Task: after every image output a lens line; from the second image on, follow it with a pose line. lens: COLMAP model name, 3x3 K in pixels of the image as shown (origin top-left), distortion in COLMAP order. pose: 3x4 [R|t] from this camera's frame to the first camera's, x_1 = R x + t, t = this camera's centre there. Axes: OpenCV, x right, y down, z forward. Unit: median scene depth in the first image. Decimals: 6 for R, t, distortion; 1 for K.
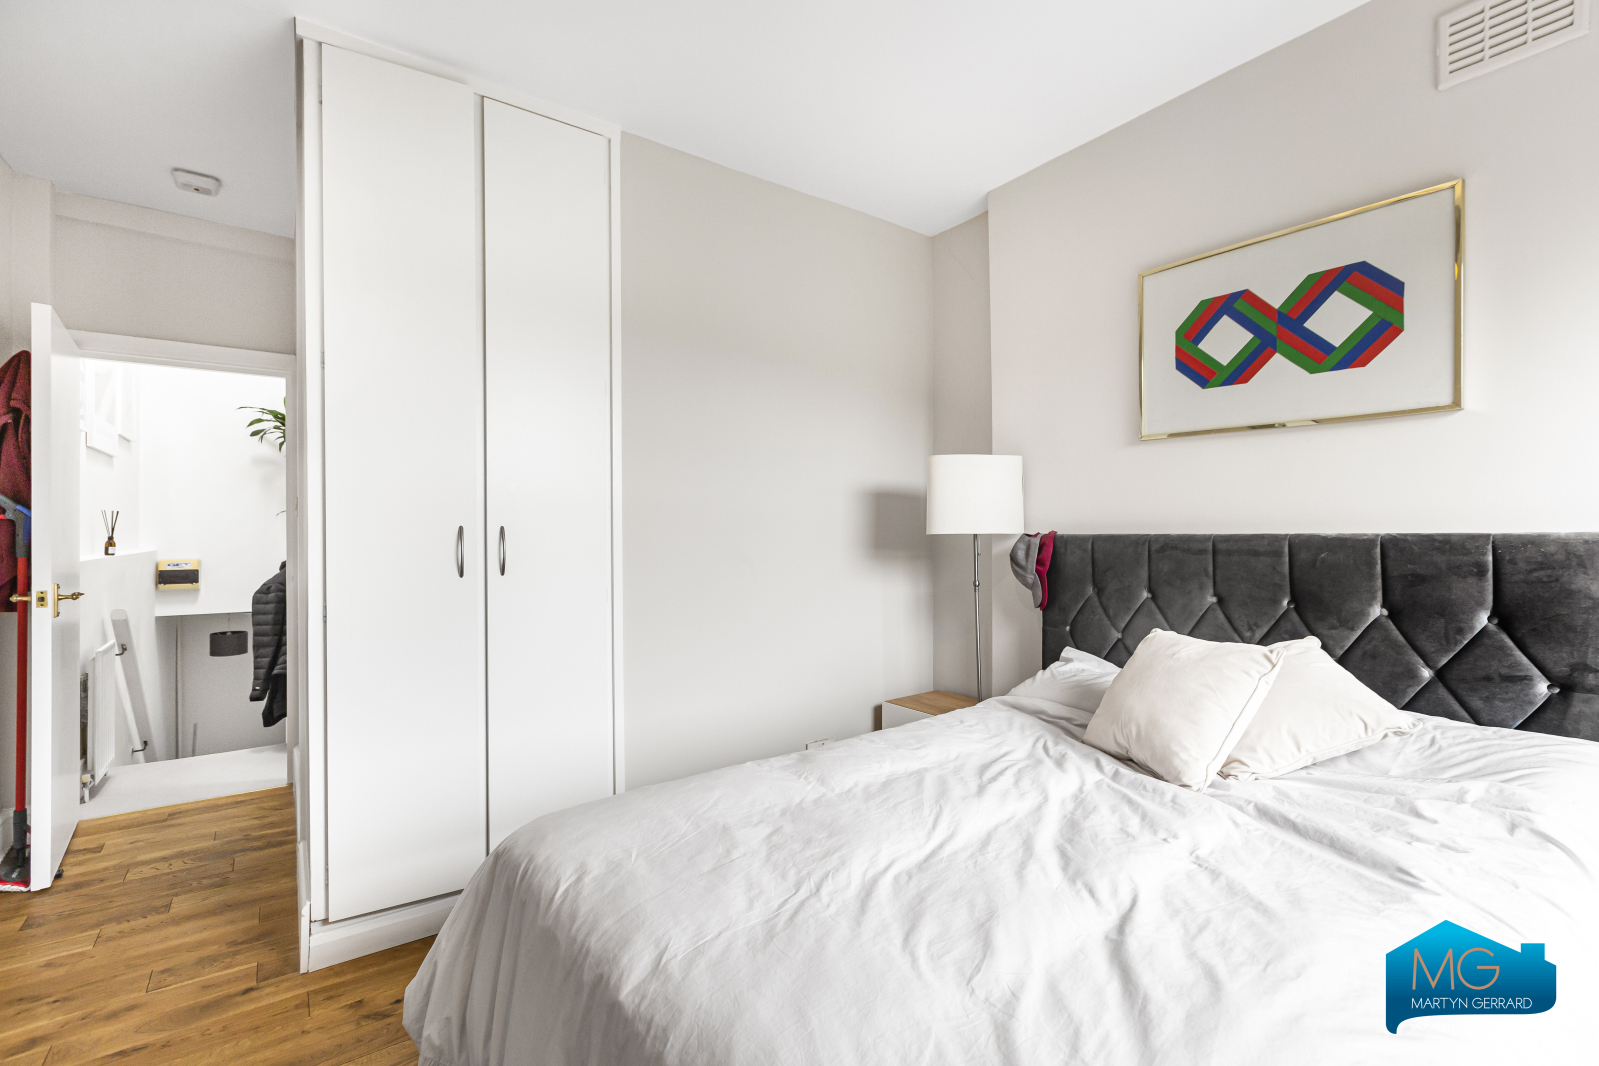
lens RADIAL K [[717.8, 0, 801.5], [0, 717.8, 535.1], [0, 0, 1]] dist [-0.000727, 0.000249]
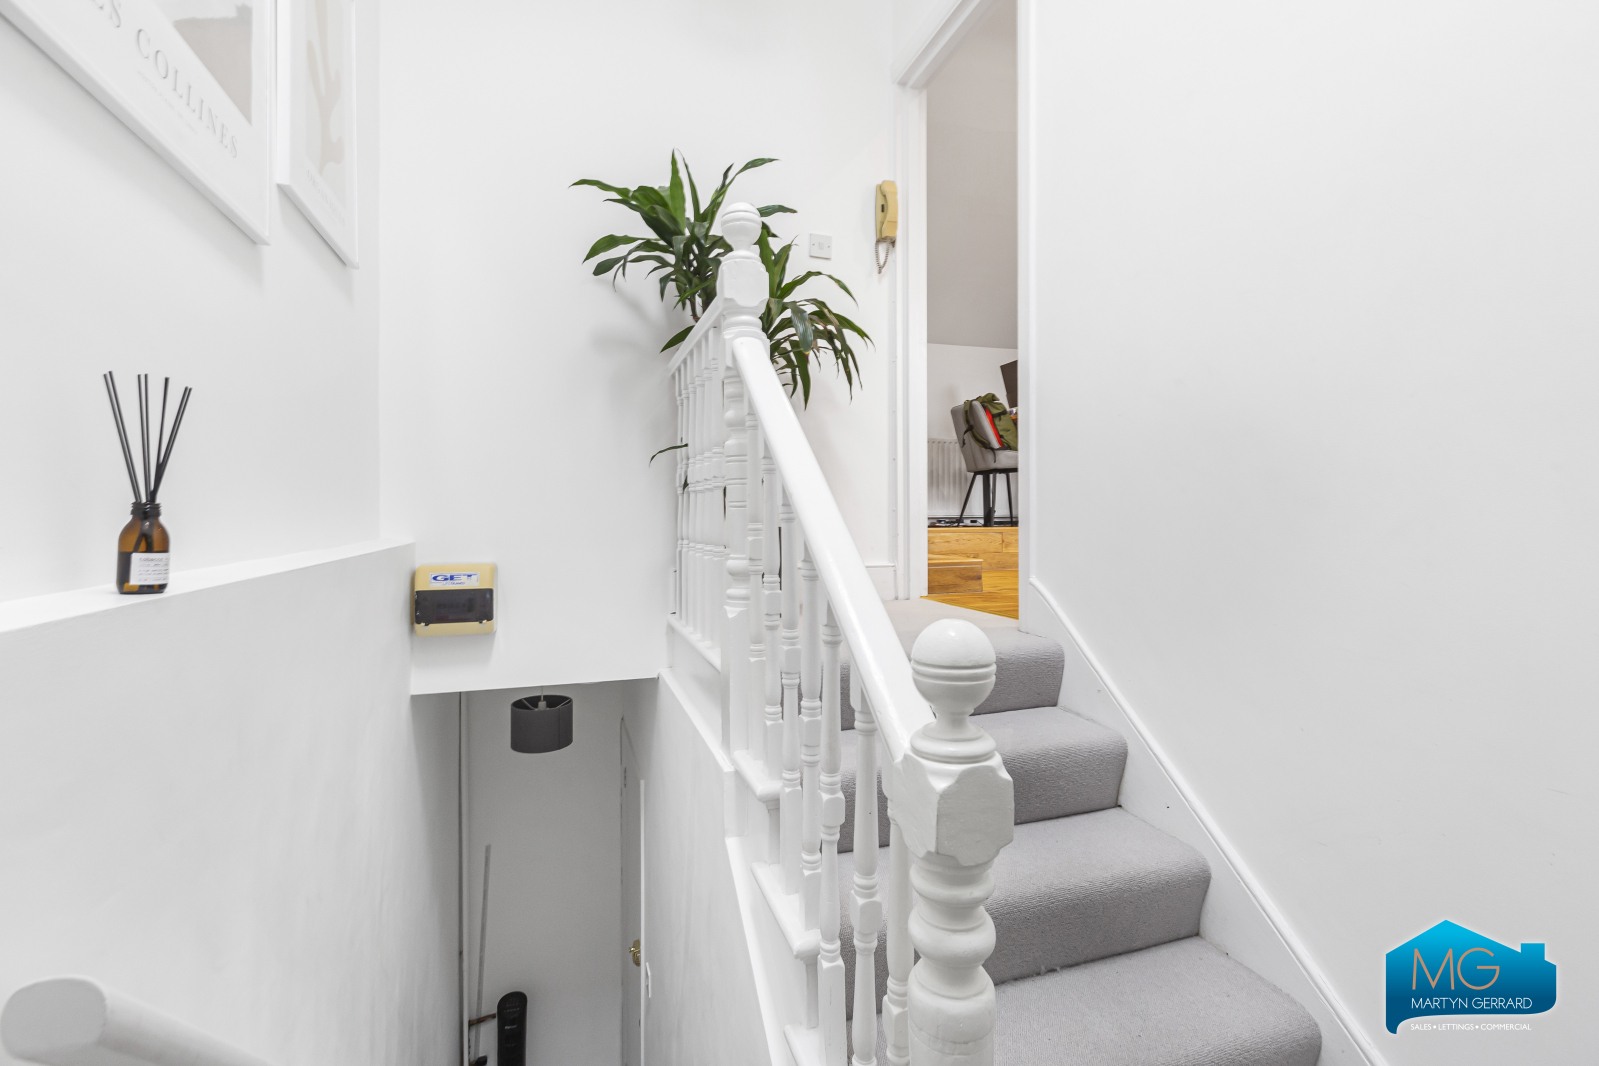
lens RADIAL K [[717.8, 0, 798.5], [0, 717.8, 523.3], [0, 0, 1]] dist [-0.000727, 0.000249]
pose [[0.957428, 0.003287, -0.288654, -0.546546], [-0.000334, 0.999947, 0.010279, 0.004310], [0.288673, -0.009745, 0.957378, 0.648257]]
